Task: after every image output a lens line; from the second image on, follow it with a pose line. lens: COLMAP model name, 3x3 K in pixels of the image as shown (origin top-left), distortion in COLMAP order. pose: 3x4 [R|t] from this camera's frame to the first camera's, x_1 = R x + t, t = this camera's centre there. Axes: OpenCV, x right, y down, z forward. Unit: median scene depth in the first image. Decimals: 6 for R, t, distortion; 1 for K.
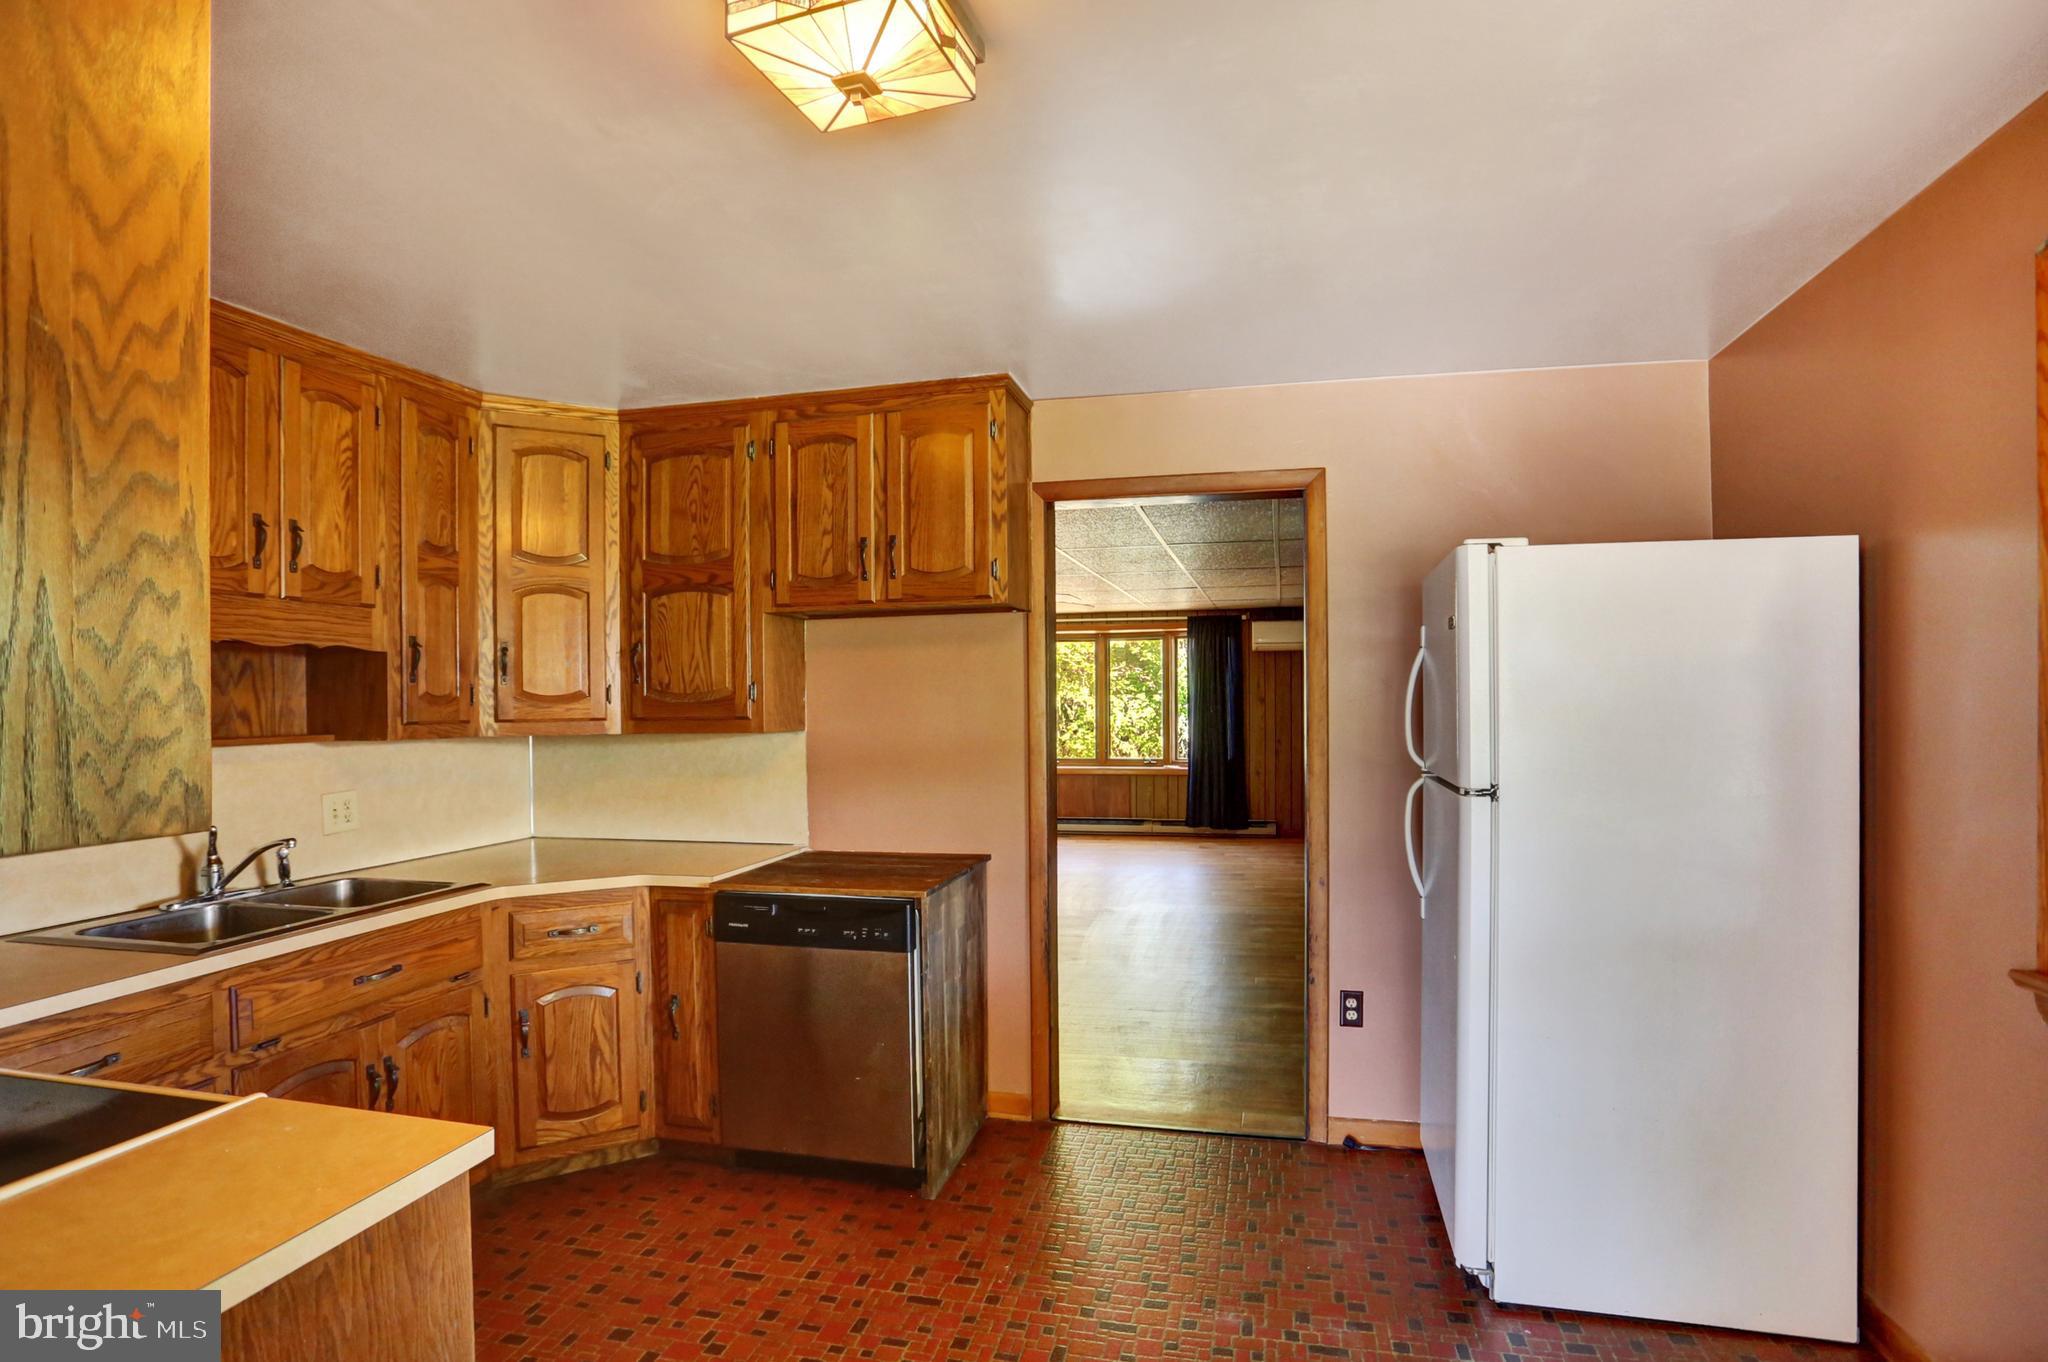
lens RADIAL K [[1043.1, 0, 1031.3], [0, 1043.1, 699.5], [0, 0, 1]] dist [-0.066983, 0.024950]
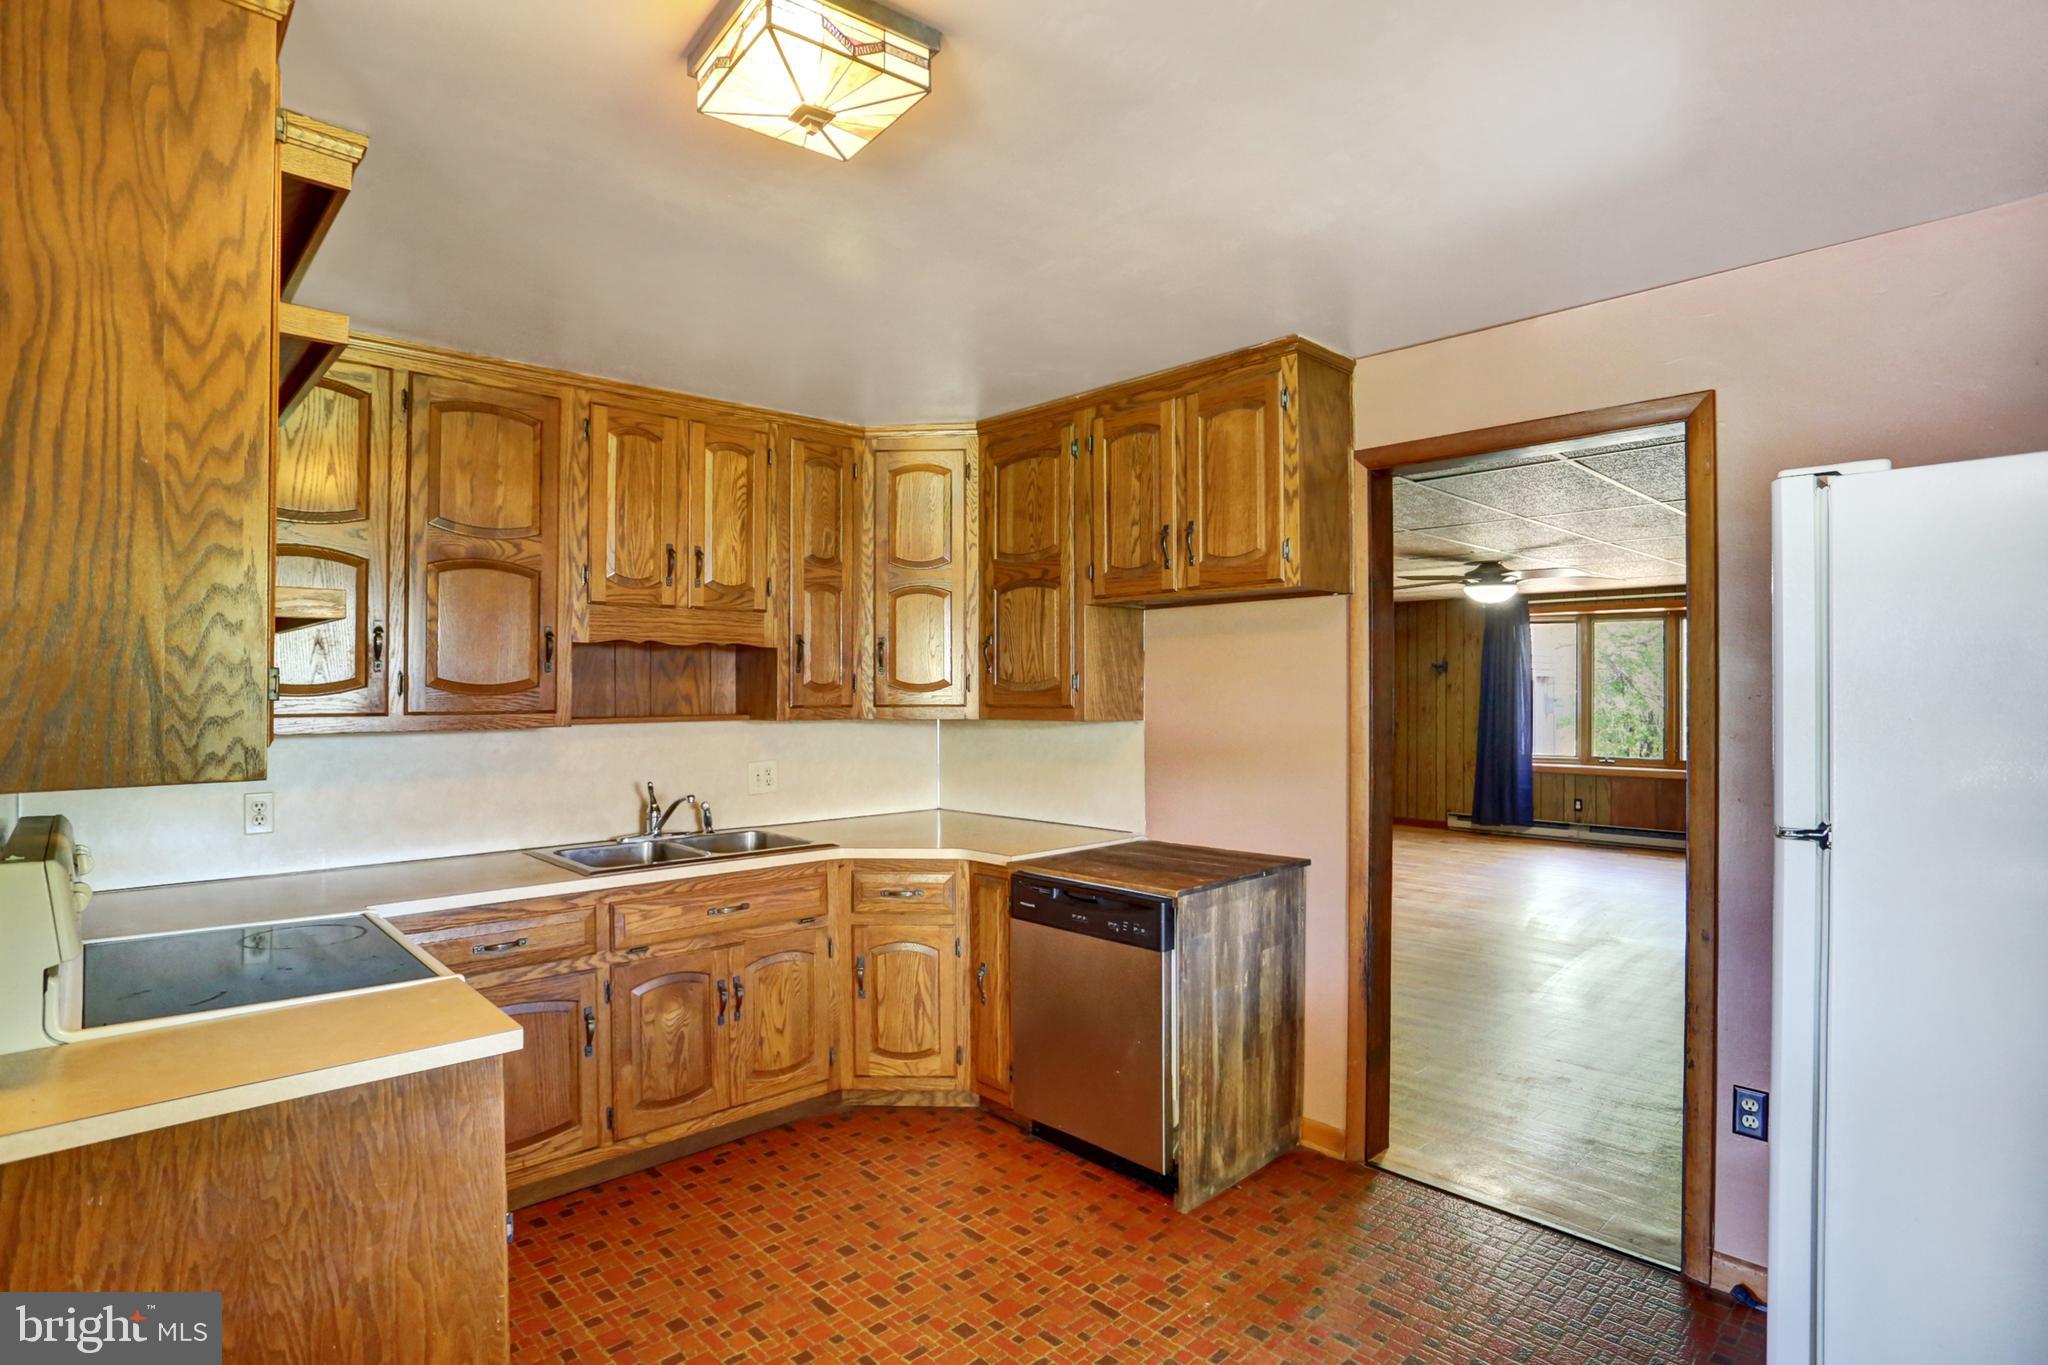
lens RADIAL K [[1043.1, 0, 1012.8], [0, 1043.1, 681.0], [0, 0, 1]] dist [-0.066983, 0.024950]
pose [[0.835687, 0.004462, -0.549188, 0.287703], [-0.006813, 0.999974, -0.002242, -0.006242], [0.549164, 0.005616, 0.835696, 0.110443]]
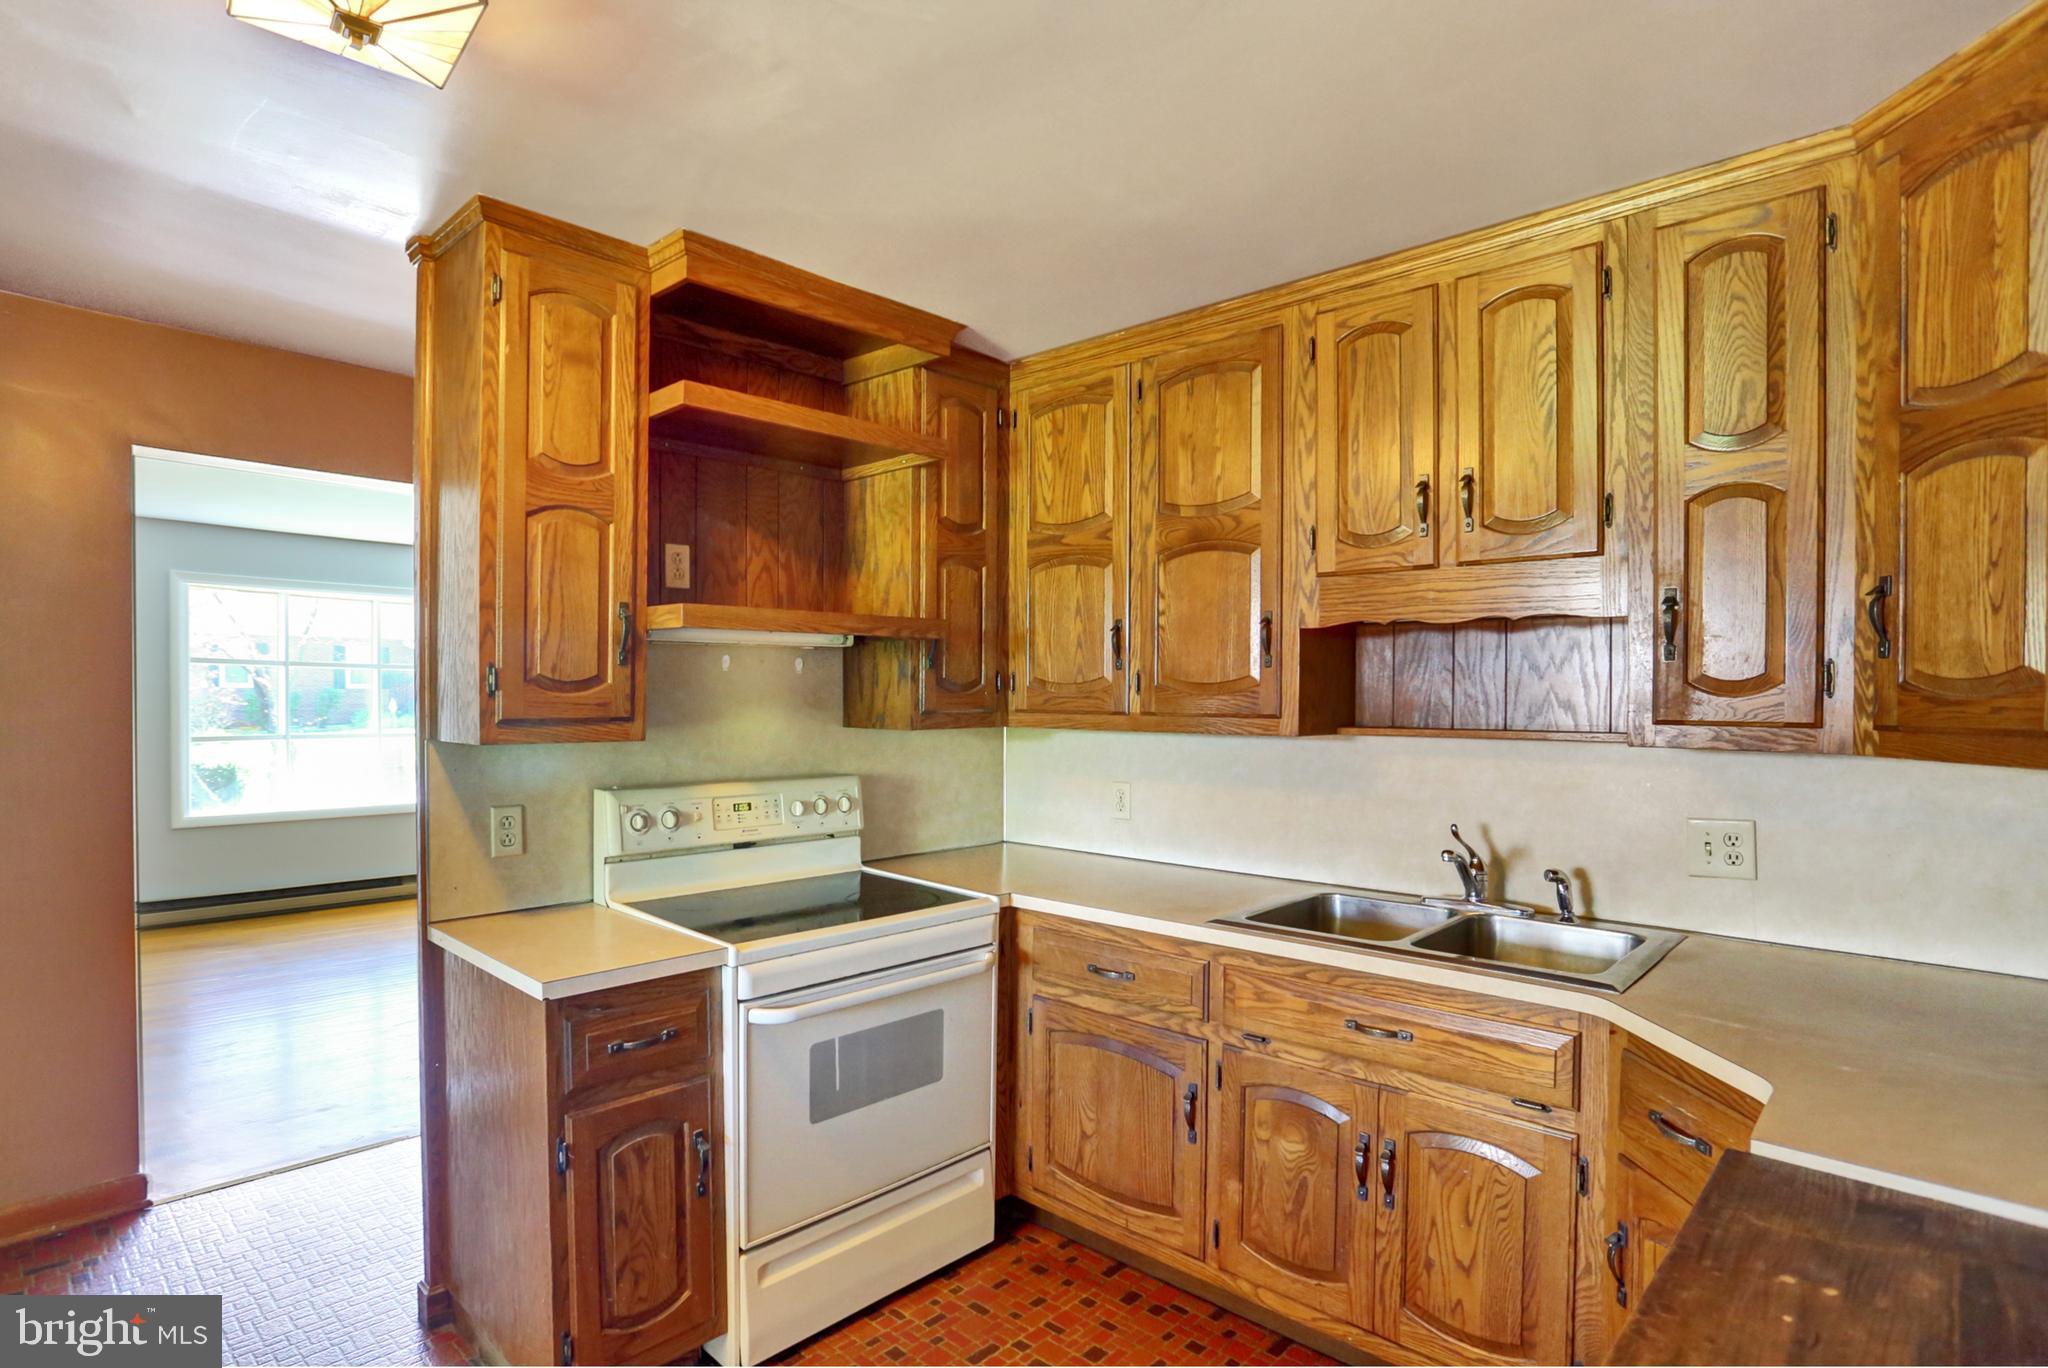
lens RADIAL K [[1043.1, 0, 1025.4], [0, 1043.1, 697.4], [0, 0, 1]] dist [-0.066983, 0.024950]
pose [[-0.485700, 0.018539, -0.873929, 0.164630], [0.001862, 0.999795, 0.020175, -0.007119], [0.874123, 0.008172, -0.485635, 0.968631]]
